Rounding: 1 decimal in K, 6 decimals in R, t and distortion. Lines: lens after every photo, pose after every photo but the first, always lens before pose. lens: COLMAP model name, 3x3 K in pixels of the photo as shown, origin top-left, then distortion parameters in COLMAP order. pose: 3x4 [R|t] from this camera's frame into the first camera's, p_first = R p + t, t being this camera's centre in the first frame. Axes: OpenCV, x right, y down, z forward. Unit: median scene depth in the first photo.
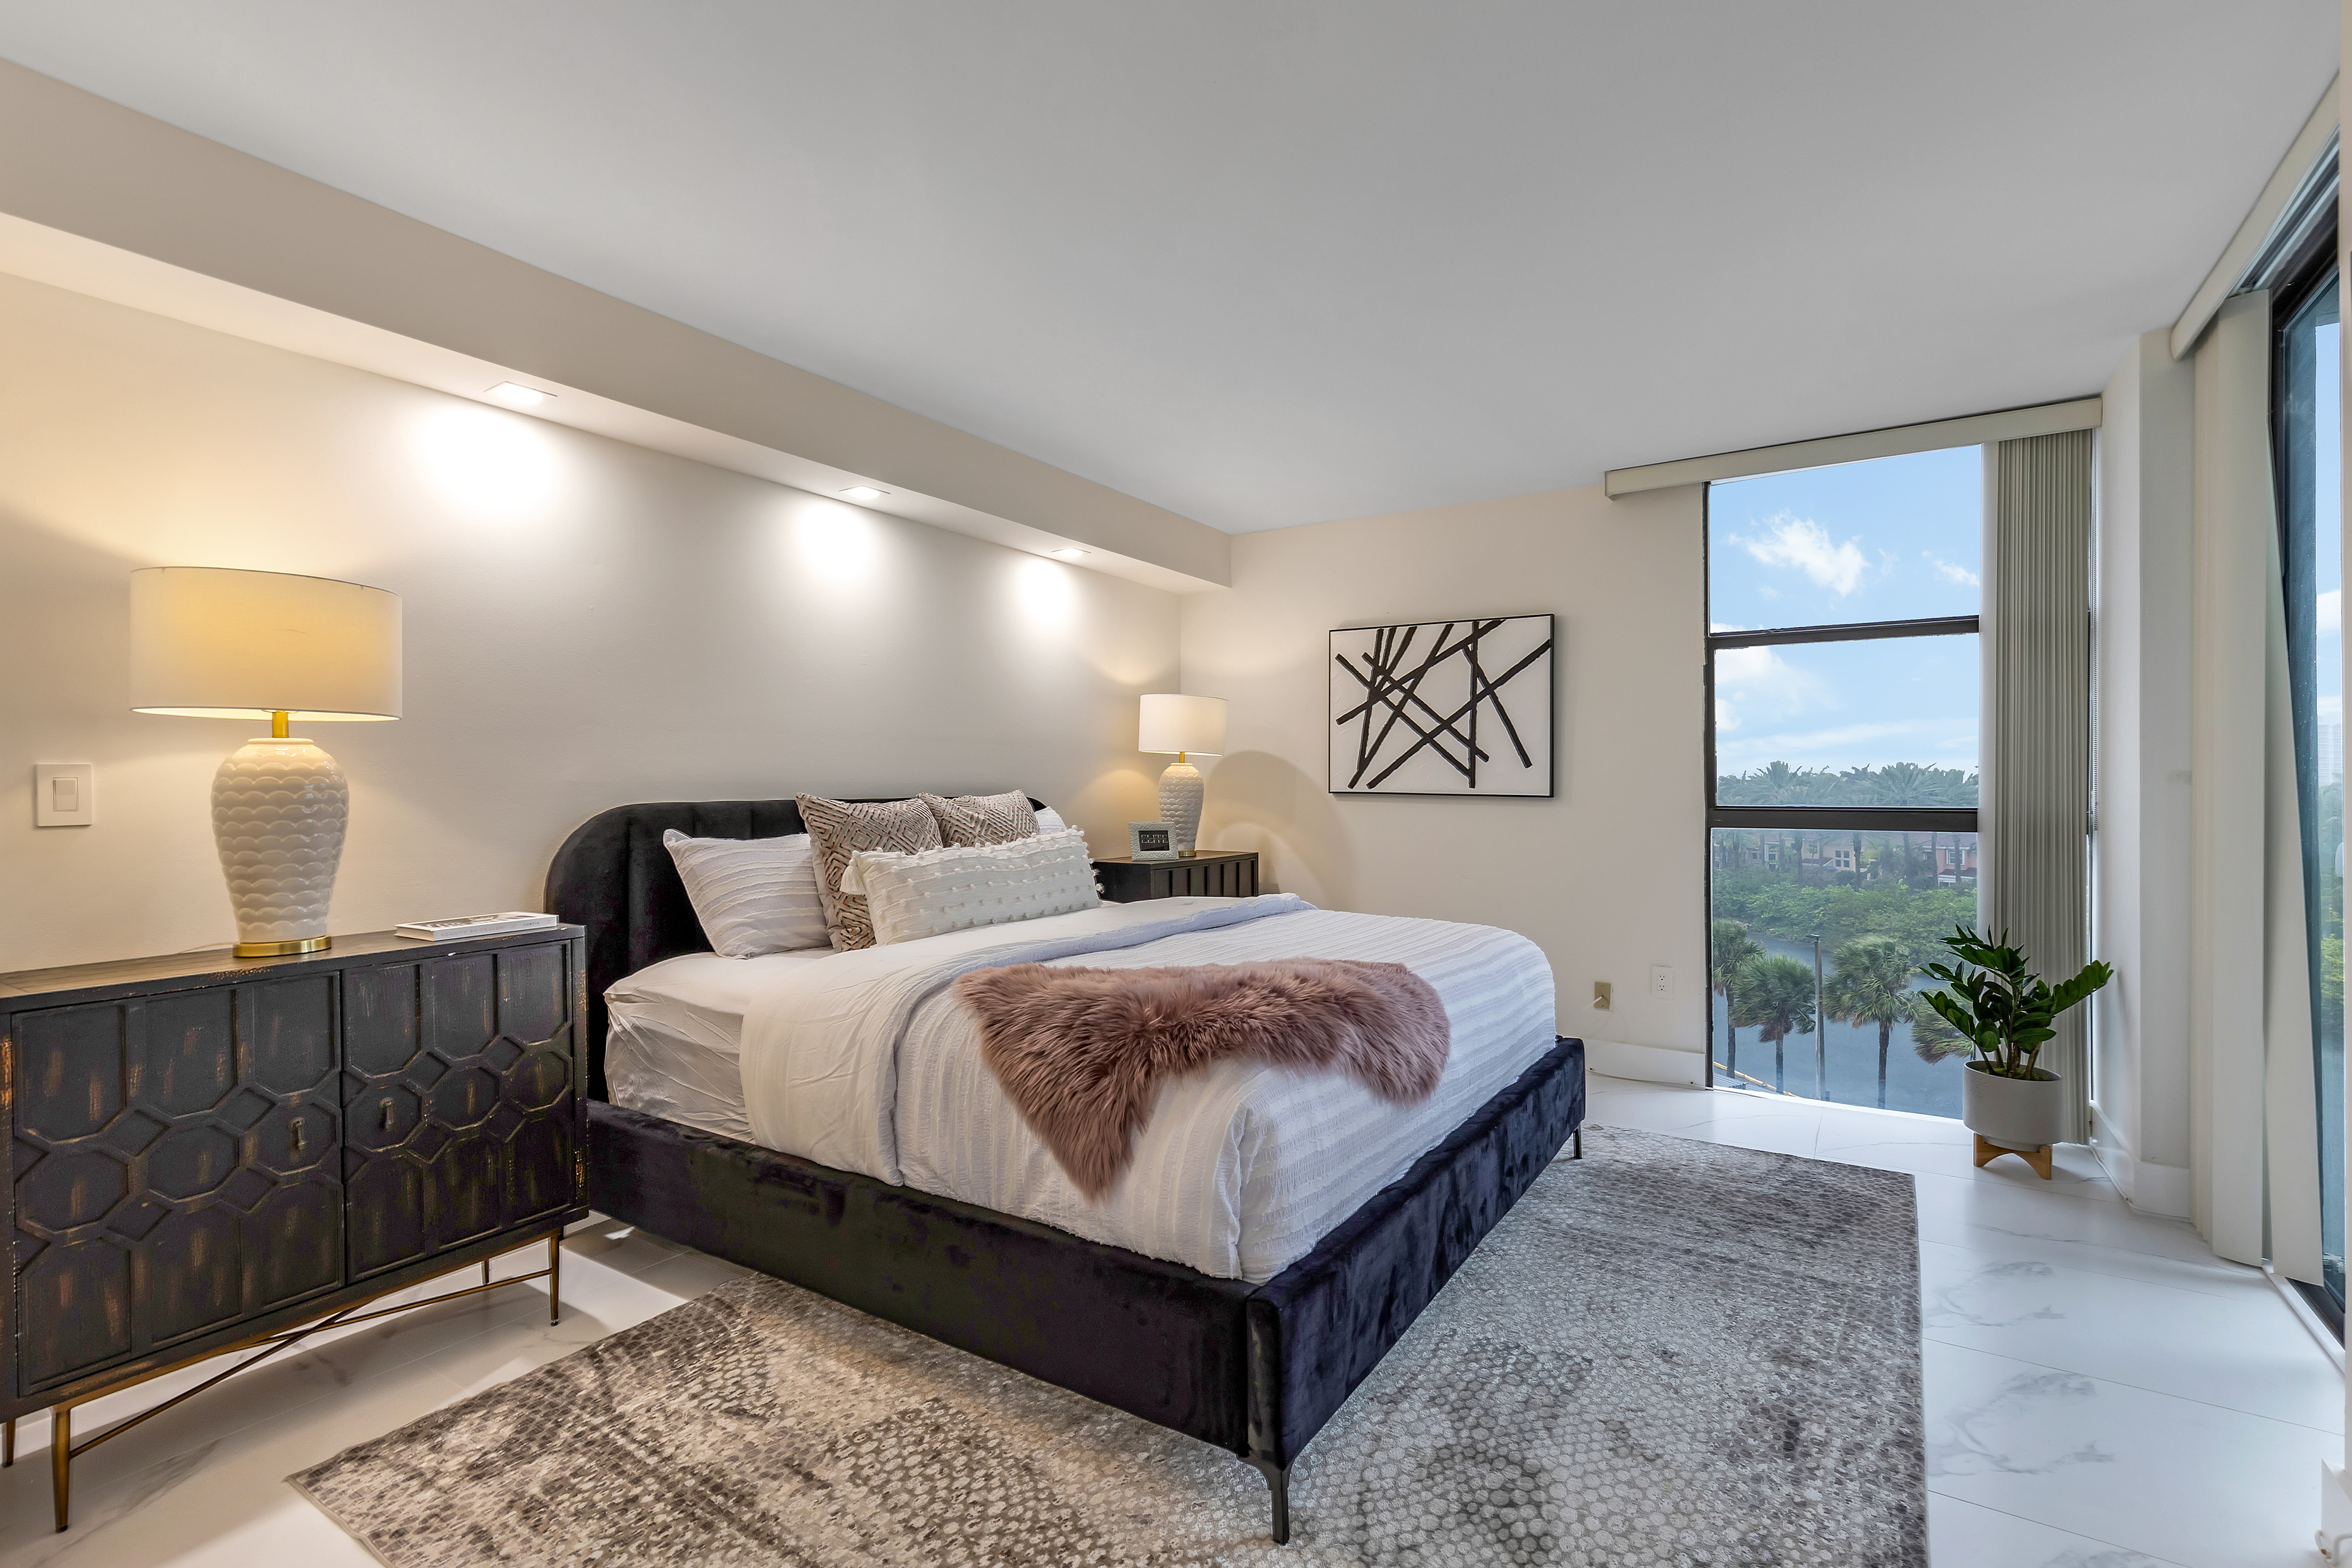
lens RADIAL K [[1072.2, 0, 1193.8], [0, 1072.2, 802.0], [0, 0, 1]] dist [0.006212, 0.000256]
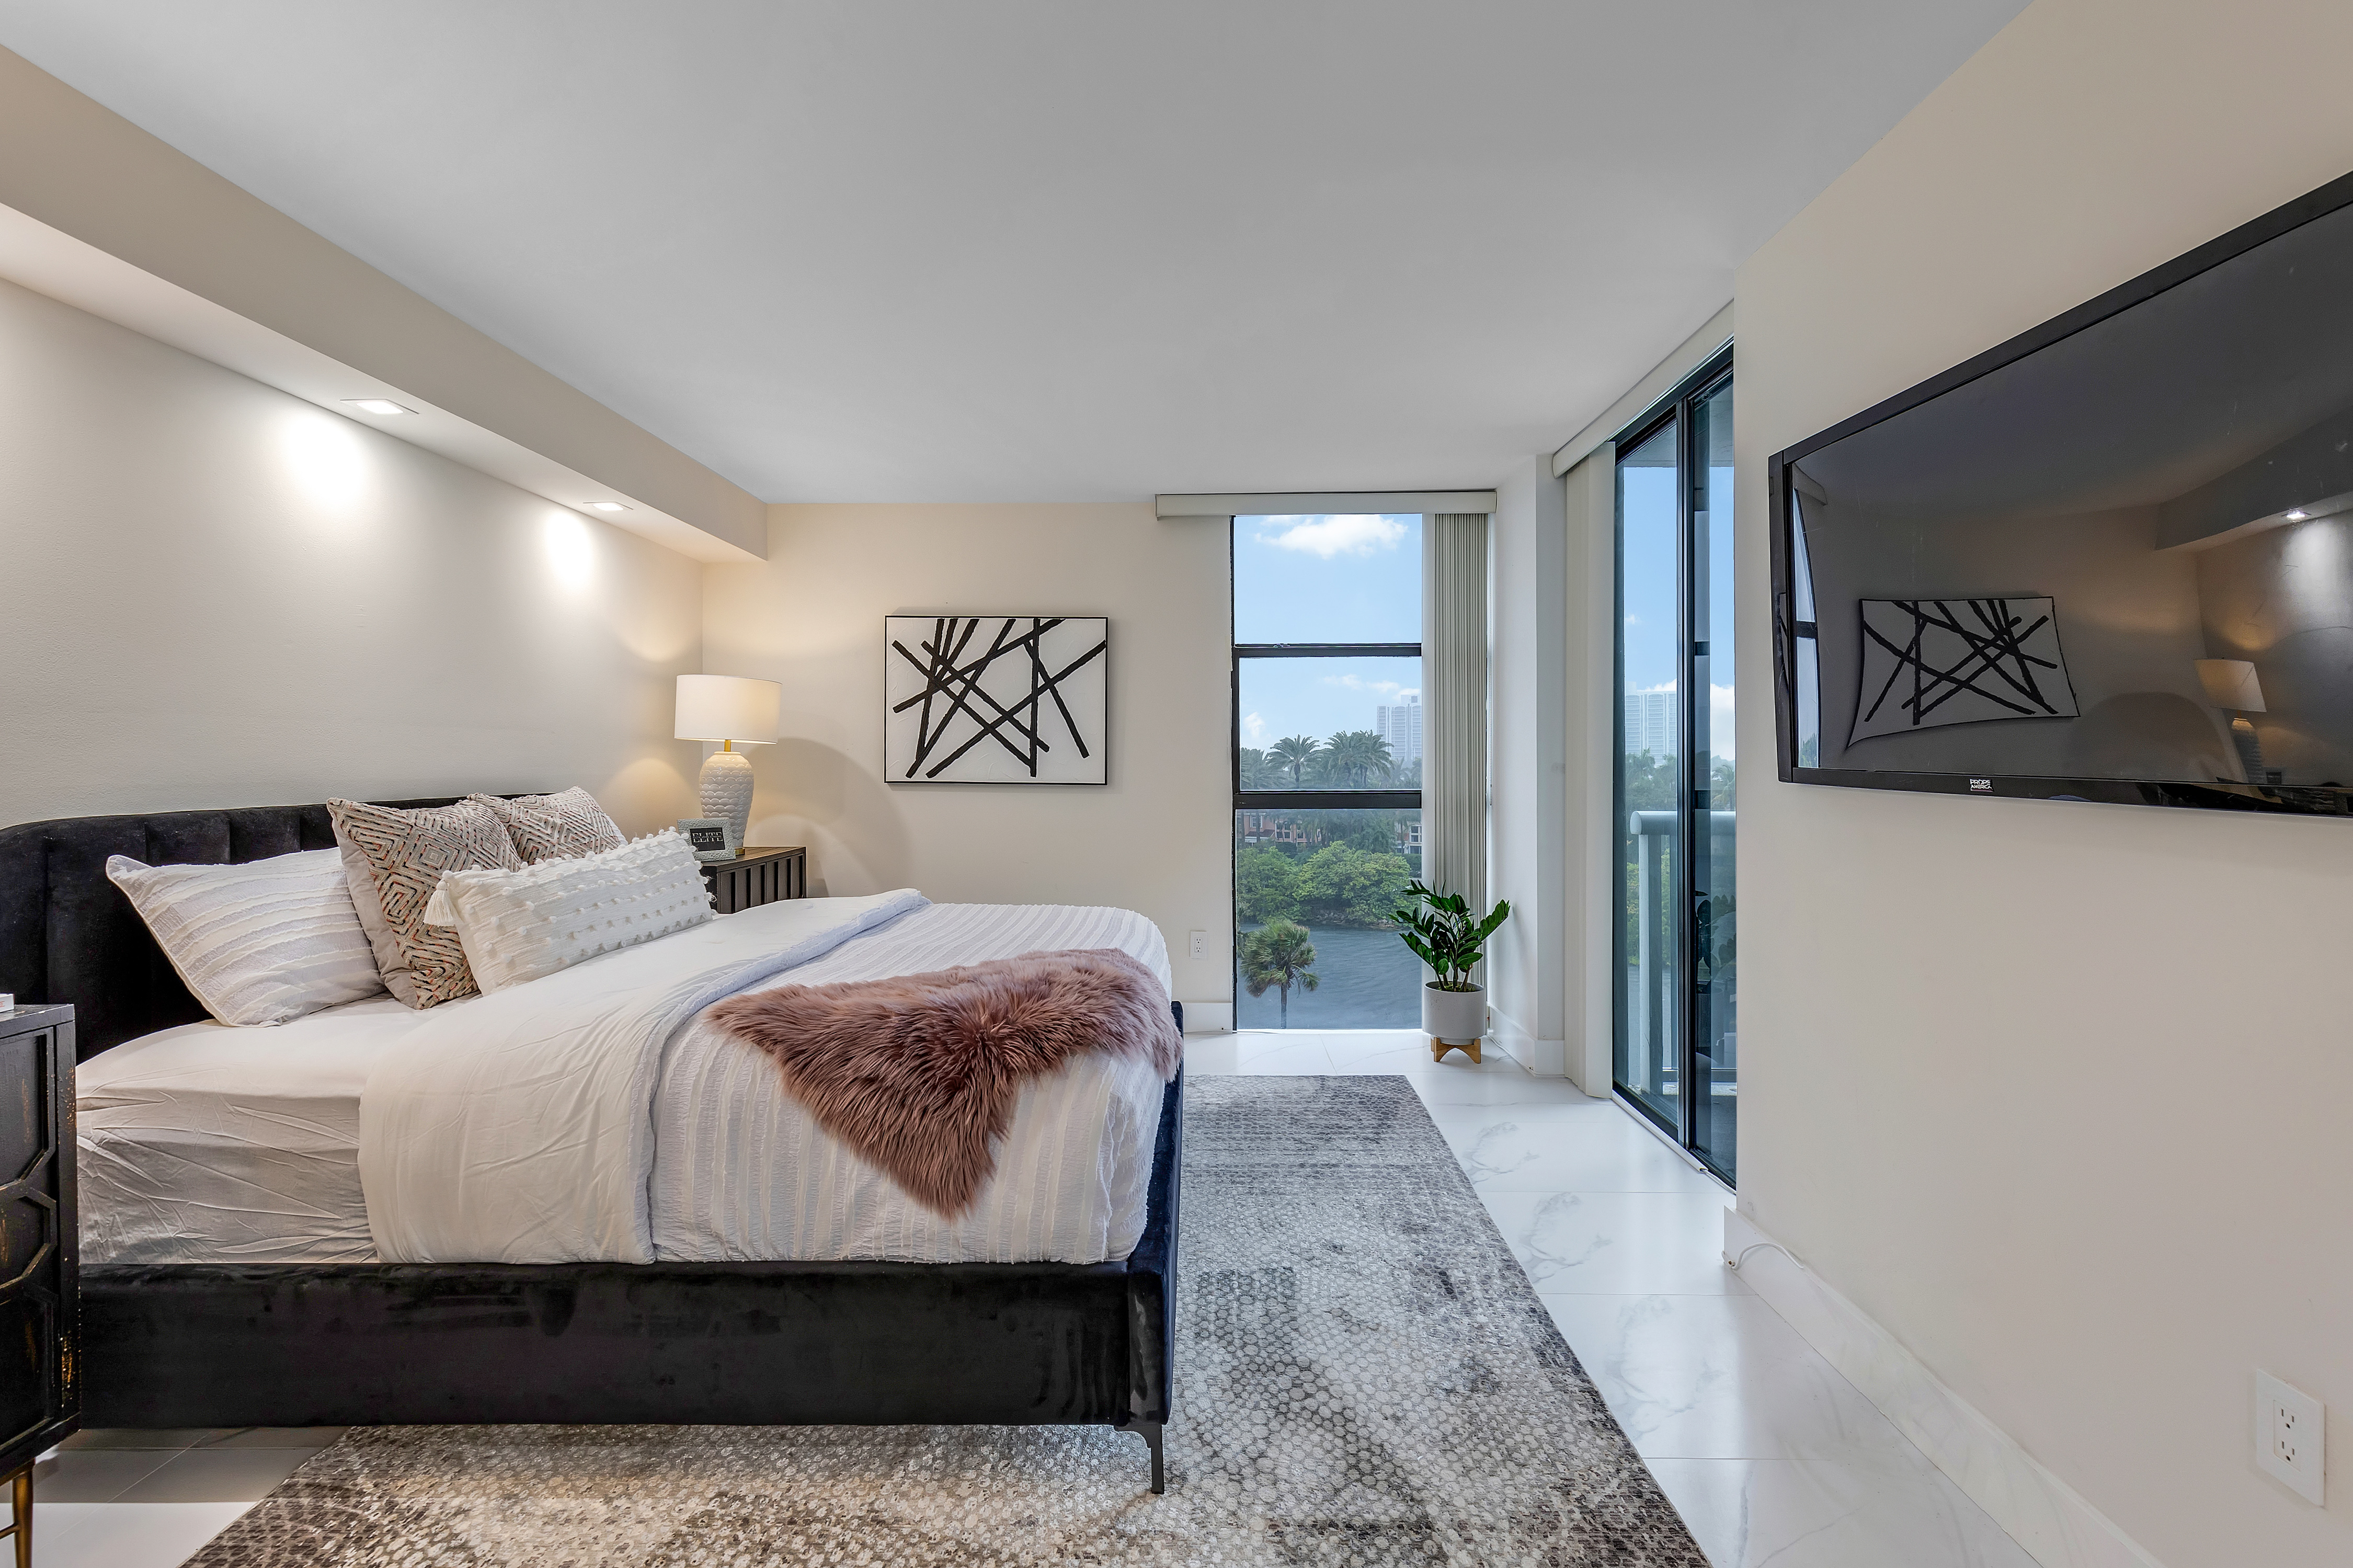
lens RADIAL K [[1079.6, 0, 1185.5], [0, 1079.6, 783.5], [0, 0, 1]] dist [0.011250, -0.001322]
pose [[0.853467, -0.012916, 0.520986, -0.314752], [0.011782, 0.999916, 0.005488, -0.020279], [-0.521013, 0.001455, 0.853547, 0.038516]]
